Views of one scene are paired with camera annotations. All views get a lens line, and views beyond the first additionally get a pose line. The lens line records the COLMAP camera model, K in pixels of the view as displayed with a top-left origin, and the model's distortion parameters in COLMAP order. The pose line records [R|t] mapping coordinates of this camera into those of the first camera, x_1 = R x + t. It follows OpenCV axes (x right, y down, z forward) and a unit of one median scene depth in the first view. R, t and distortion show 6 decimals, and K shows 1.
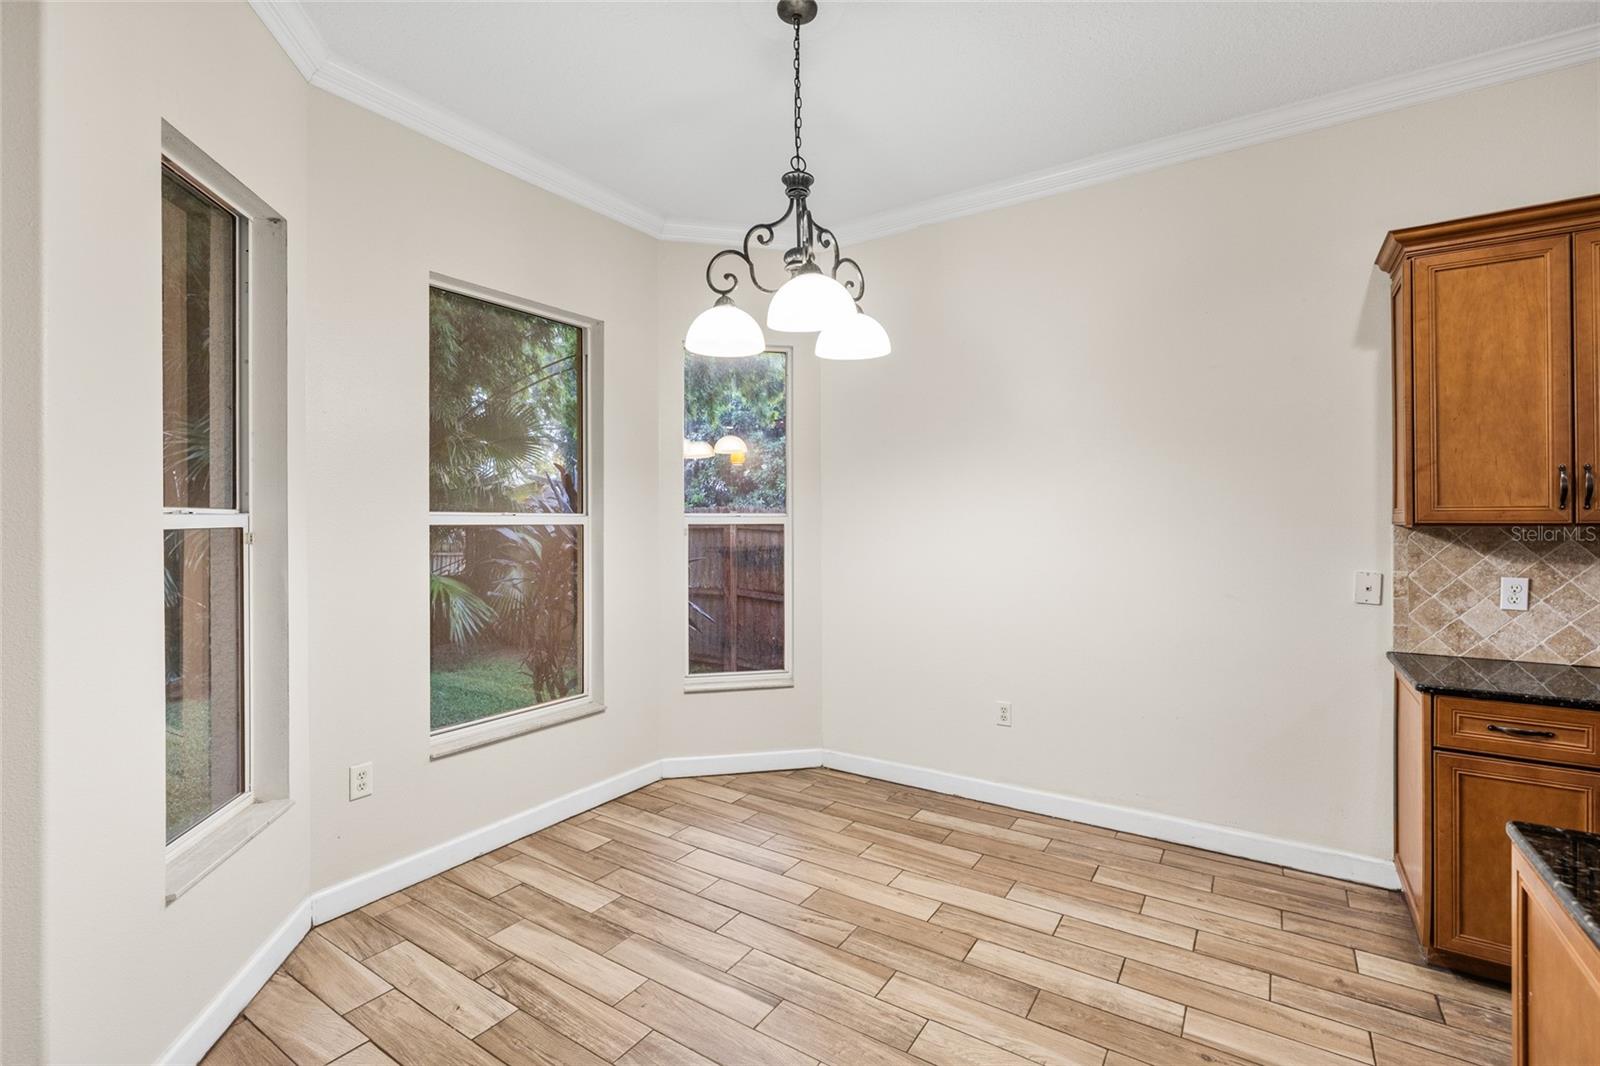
lens RADIAL K [[714.0, 0, 797.3], [0, 714.0, 518.0], [0, 0, 1]] dist [-0.007301, 0.000897]
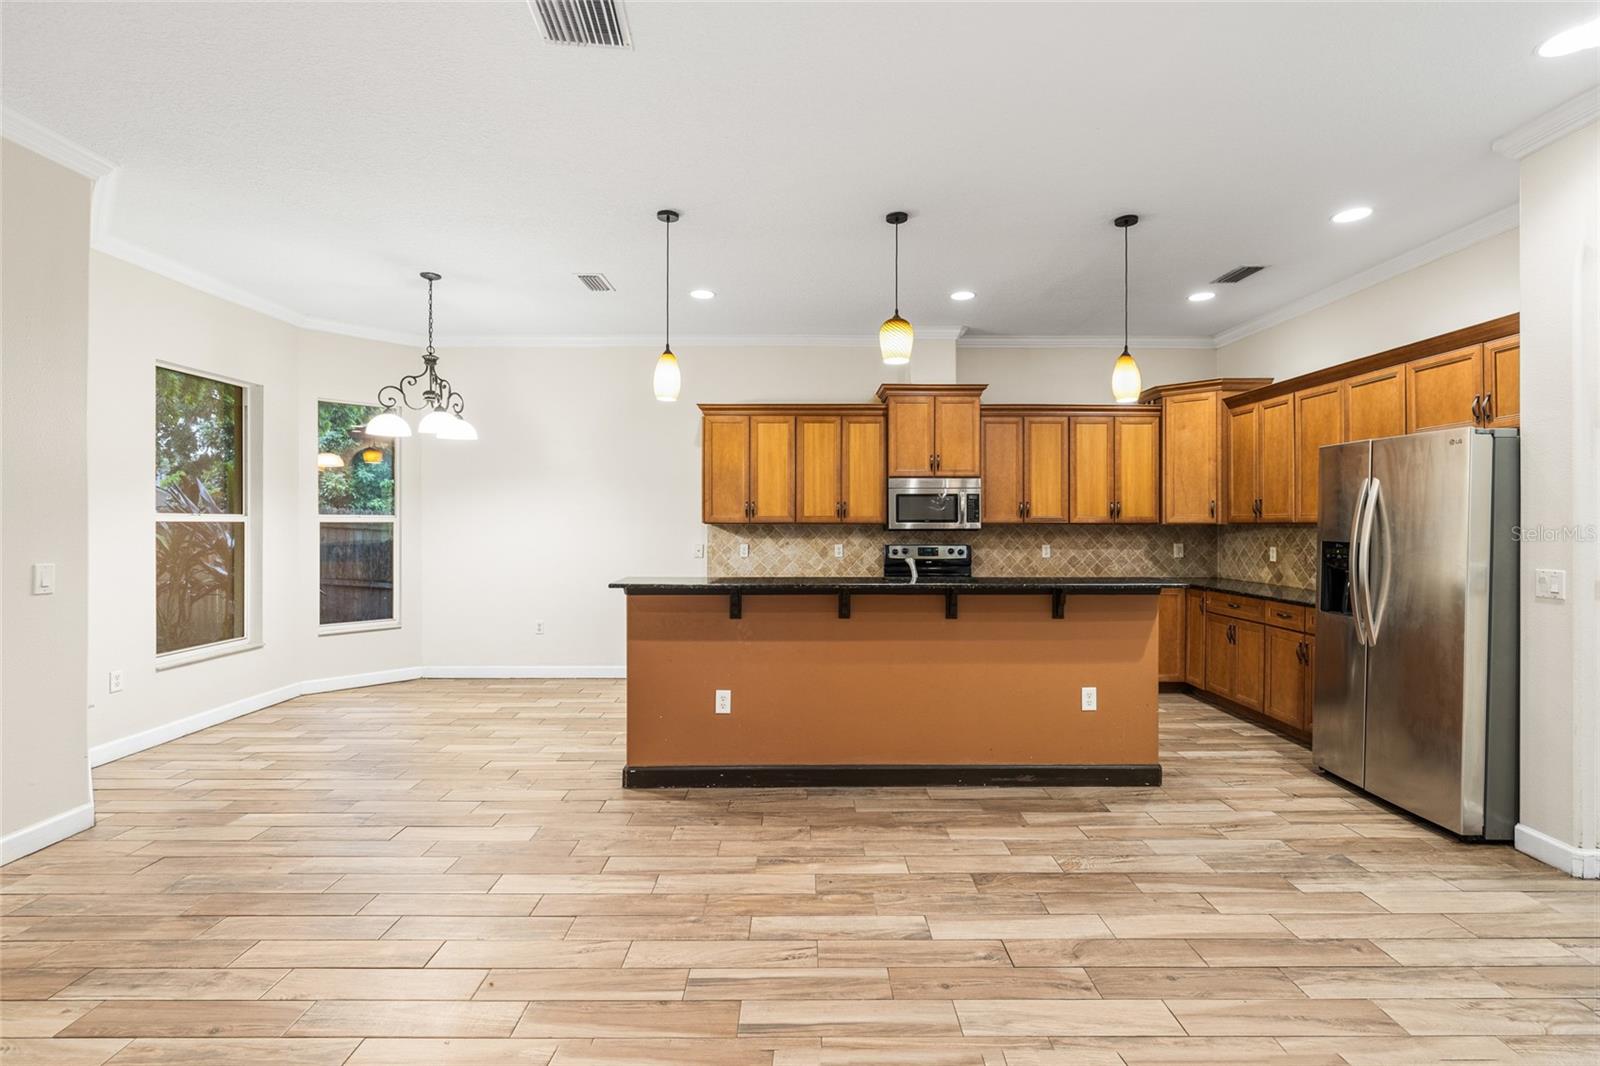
lens RADIAL K [[721.4, 0, 806.2], [0, 721.4, 522.1], [0, 0, 1]] dist [-0.006337, 0.000763]
pose [[0.829915, 0.003835, 0.557877, -0.230830], [-0.006426, 0.999976, 0.002686, -0.002999], [-0.557853, -0.005814, 0.829920, -1.212497]]
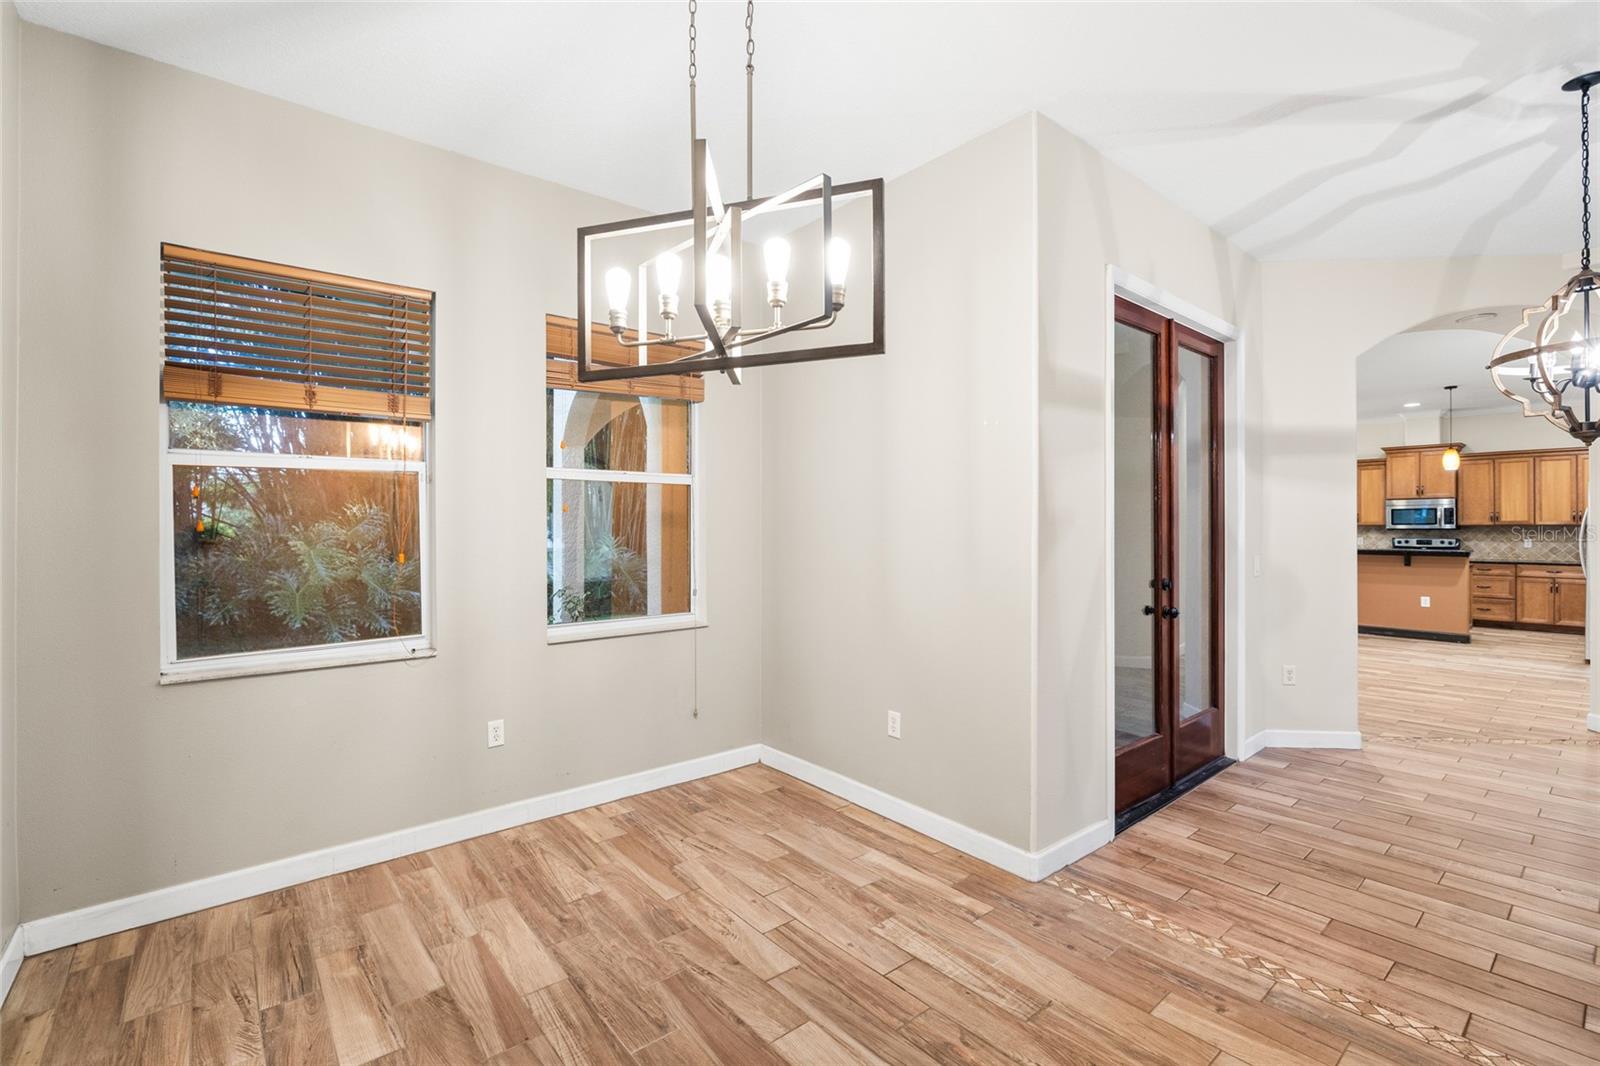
lens RADIAL K [[717.6, 0, 800.1], [0, 717.6, 524.8], [0, 0, 1]] dist [-0.007942, 0.001656]
pose [[0.958382, 0.001287, -0.285486, -0.768596], [-0.000512, 0.999996, 0.002791, -0.007872], [0.285488, -0.002529, 0.958379, -4.333900]]
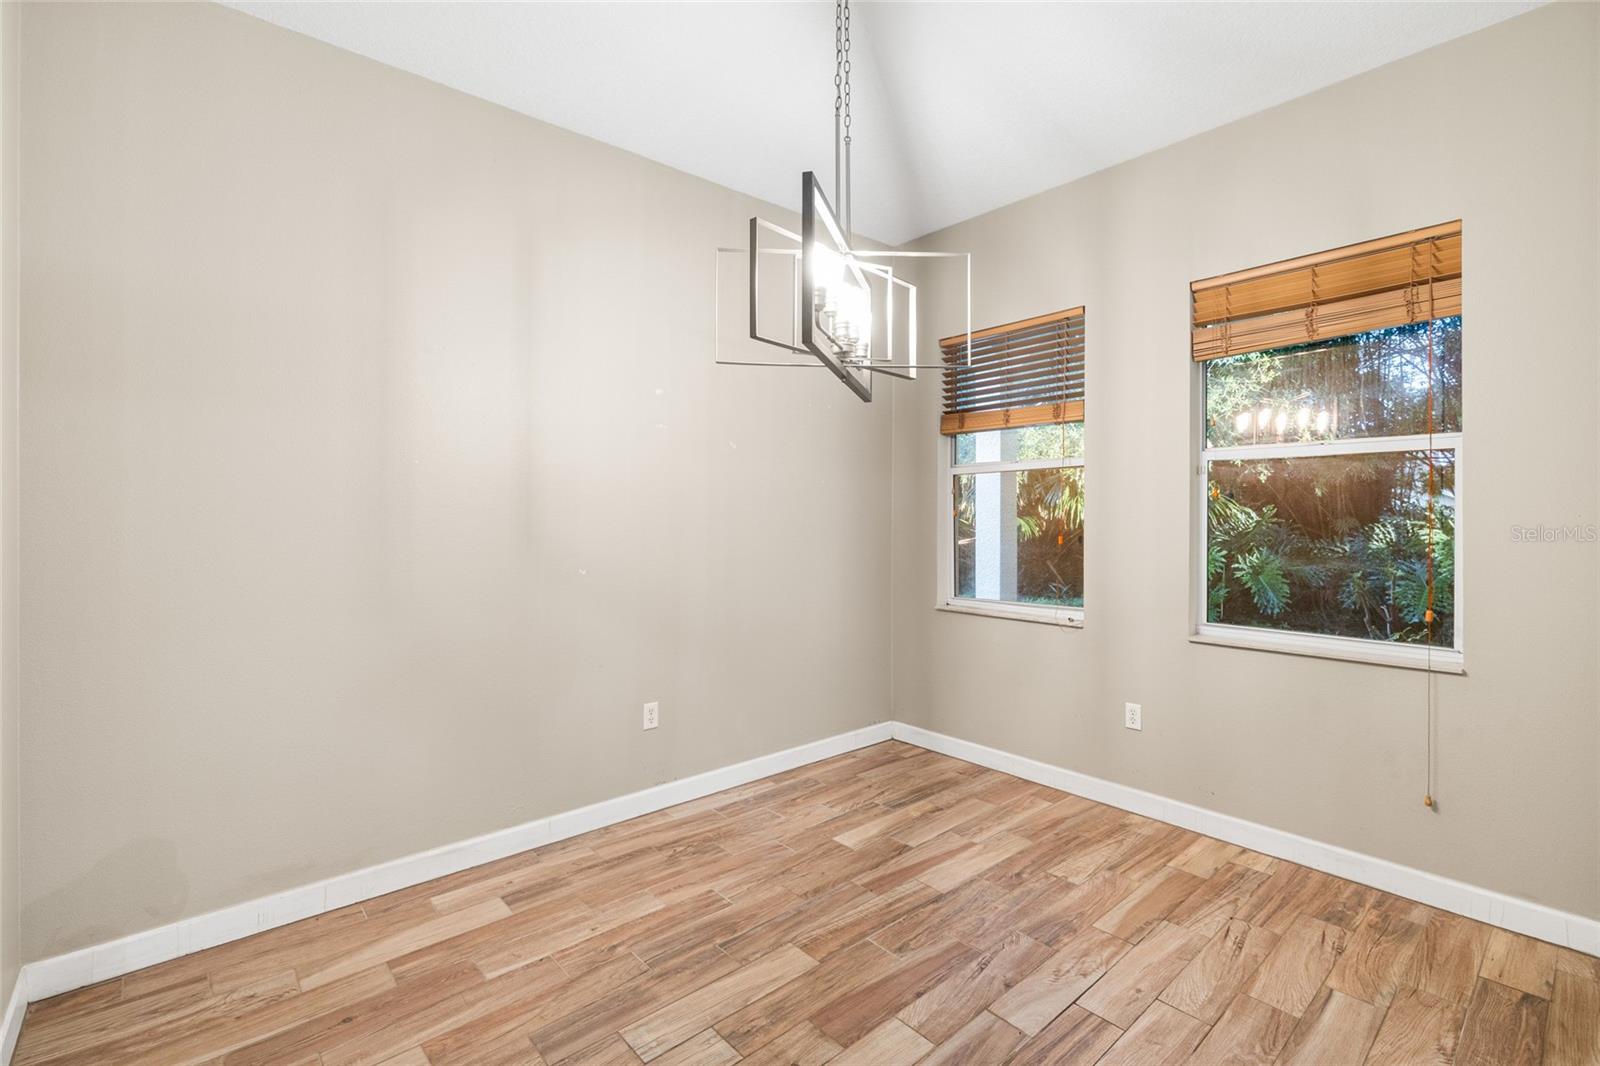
lens RADIAL K [[717.6, 0, 800.1], [0, 717.6, 524.8], [0, 0, 1]] dist [-0.007942, 0.001656]
pose [[-0.268314, 0.019226, -0.963140, -0.255072], [0.003081, 0.999813, 0.019100, -0.008642], [0.963327, 0.002158, -0.268323, -3.525727]]
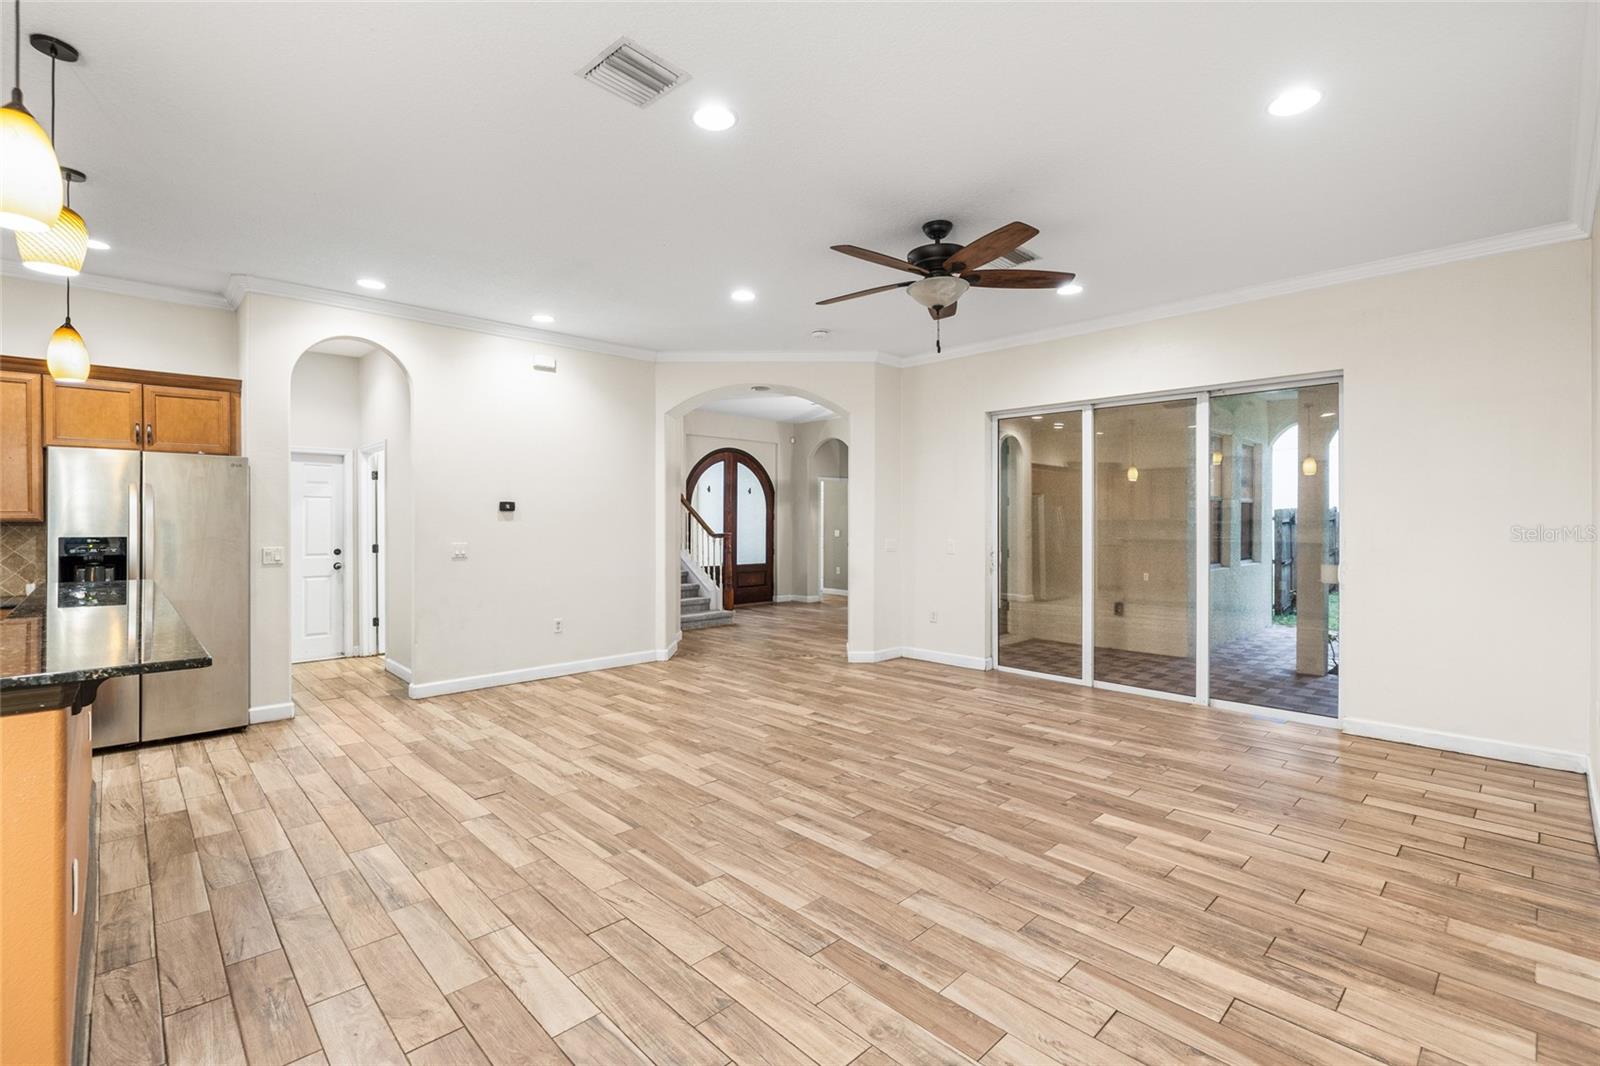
lens RADIAL K [[714.0, 0, 797.3], [0, 714.0, 518.0], [0, 0, 1]] dist [-0.007301, 0.000897]
pose [[-0.975133, 0.003178, 0.221599, -0.416083], [0.001726, 0.999976, -0.006745, 0.004214], [-0.221615, -0.006195, -0.975115, 0.630782]]
